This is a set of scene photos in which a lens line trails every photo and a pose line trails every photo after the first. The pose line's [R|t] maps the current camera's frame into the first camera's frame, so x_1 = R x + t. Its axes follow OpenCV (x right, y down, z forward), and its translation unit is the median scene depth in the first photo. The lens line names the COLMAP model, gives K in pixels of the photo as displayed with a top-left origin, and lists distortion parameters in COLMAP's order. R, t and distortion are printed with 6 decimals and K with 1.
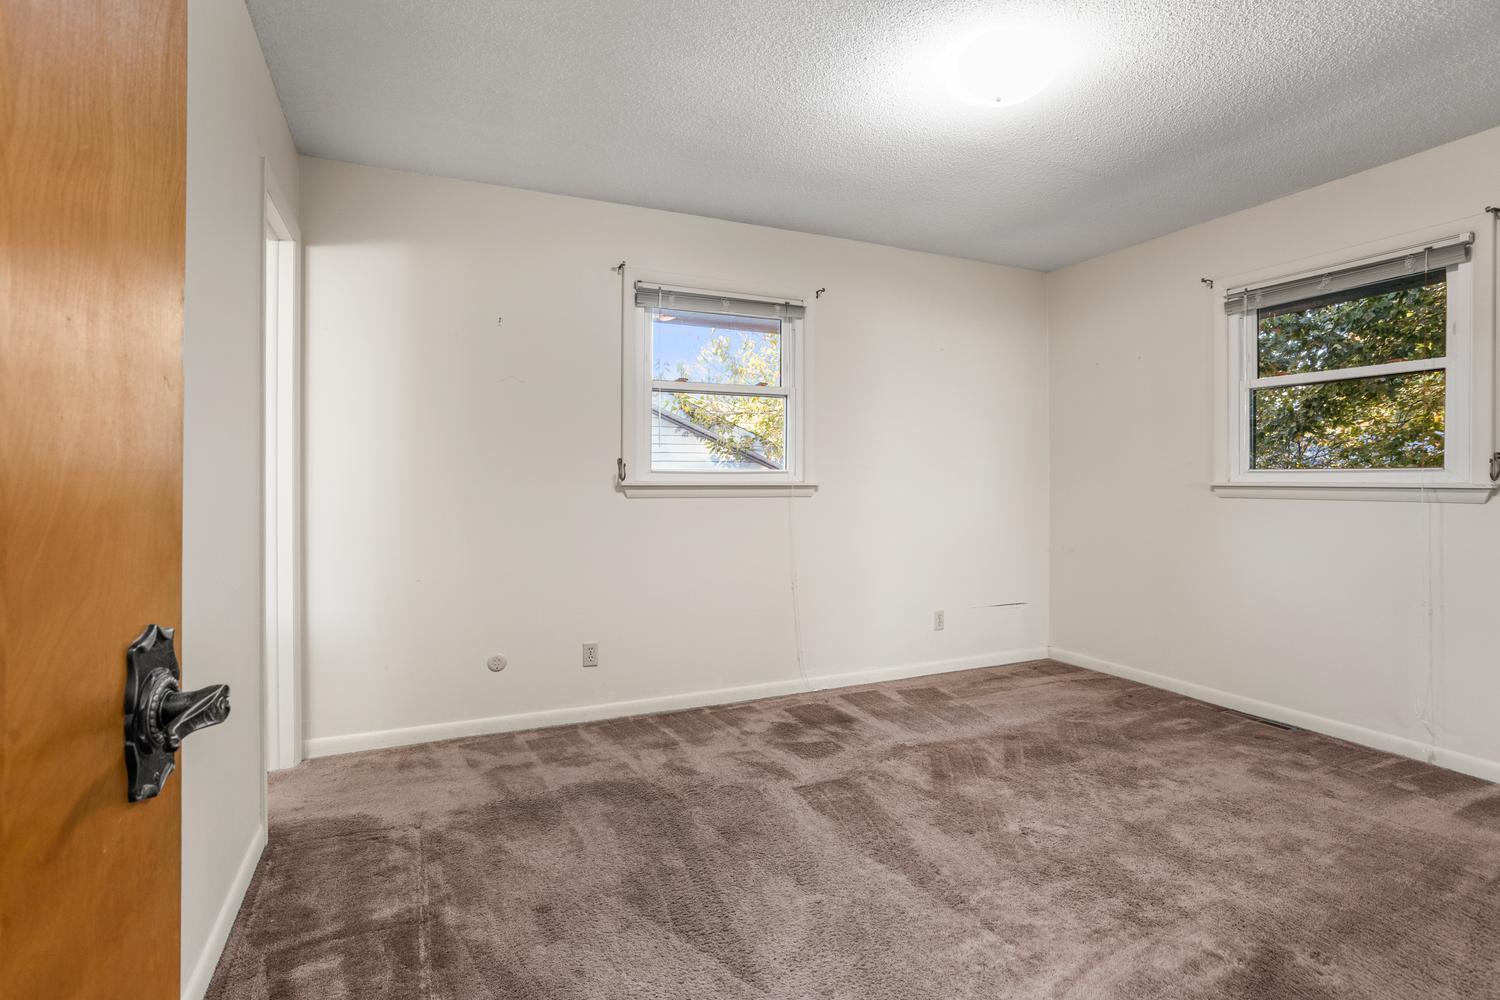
lens RADIAL K [[751.2, 0, 750.4], [0, 751.2, 484.3], [0, 0, 1]] dist [-0.045824, 0.028075]
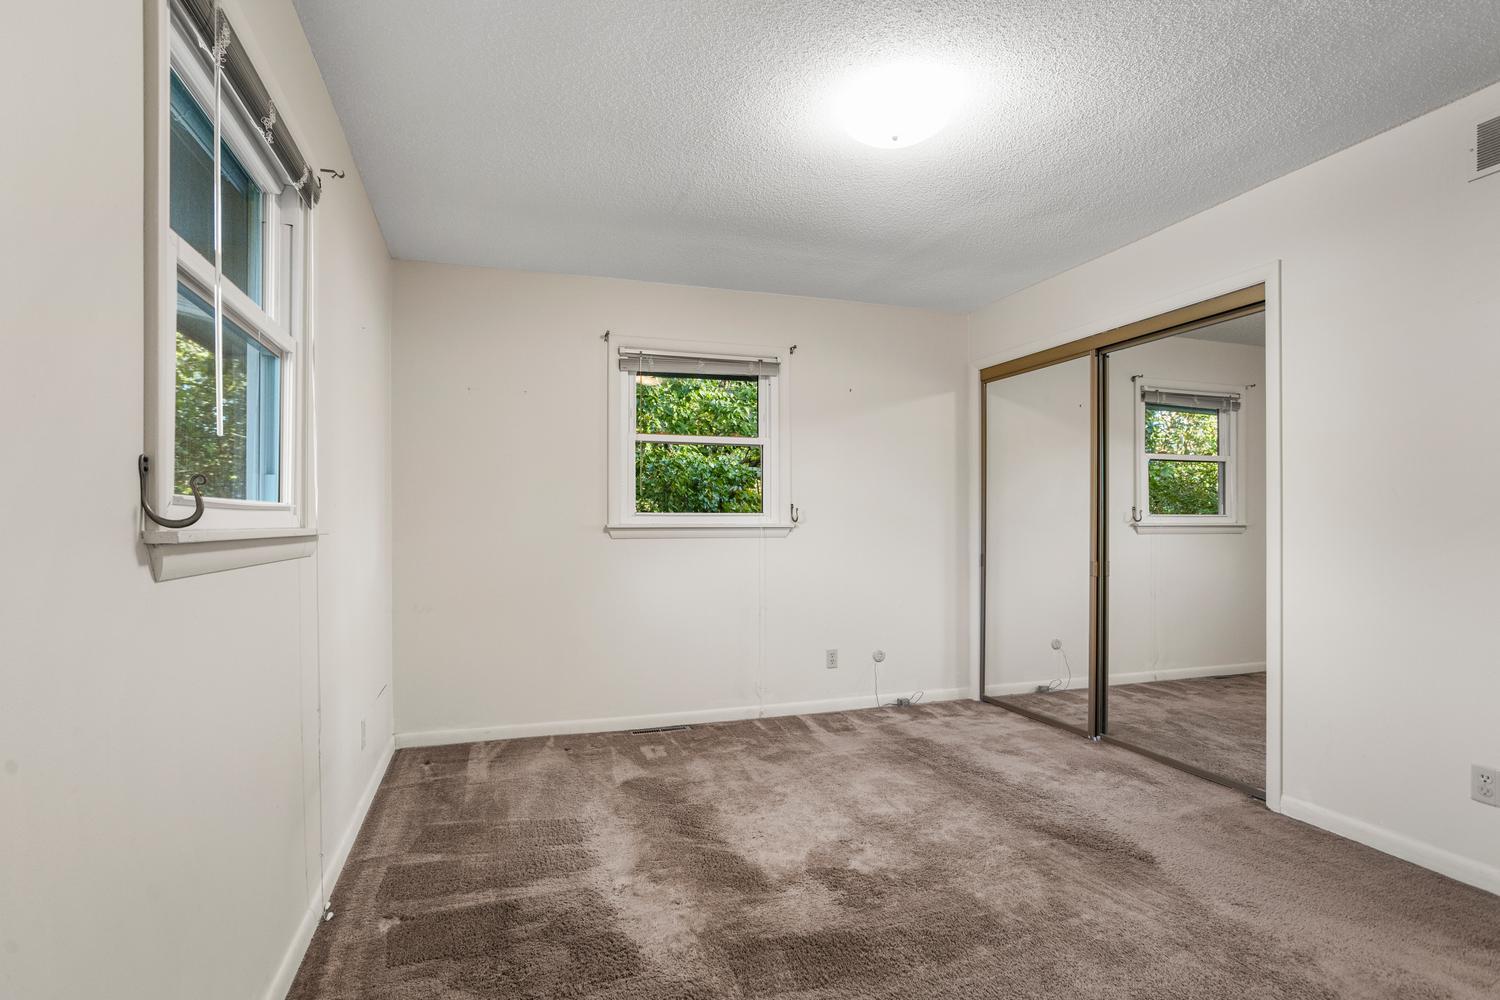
lens RADIAL K [[754.9, 0, 748.3], [0, 754.9, 529.8], [0, 0, 1]] dist [-0.042325, 0.029412]
pose [[0.108283, -0.011644, 0.994052, -0.485675], [0.010239, 0.999891, 0.010597, -0.004778], [-0.994067, 0.009030, 0.108391, 0.770179]]
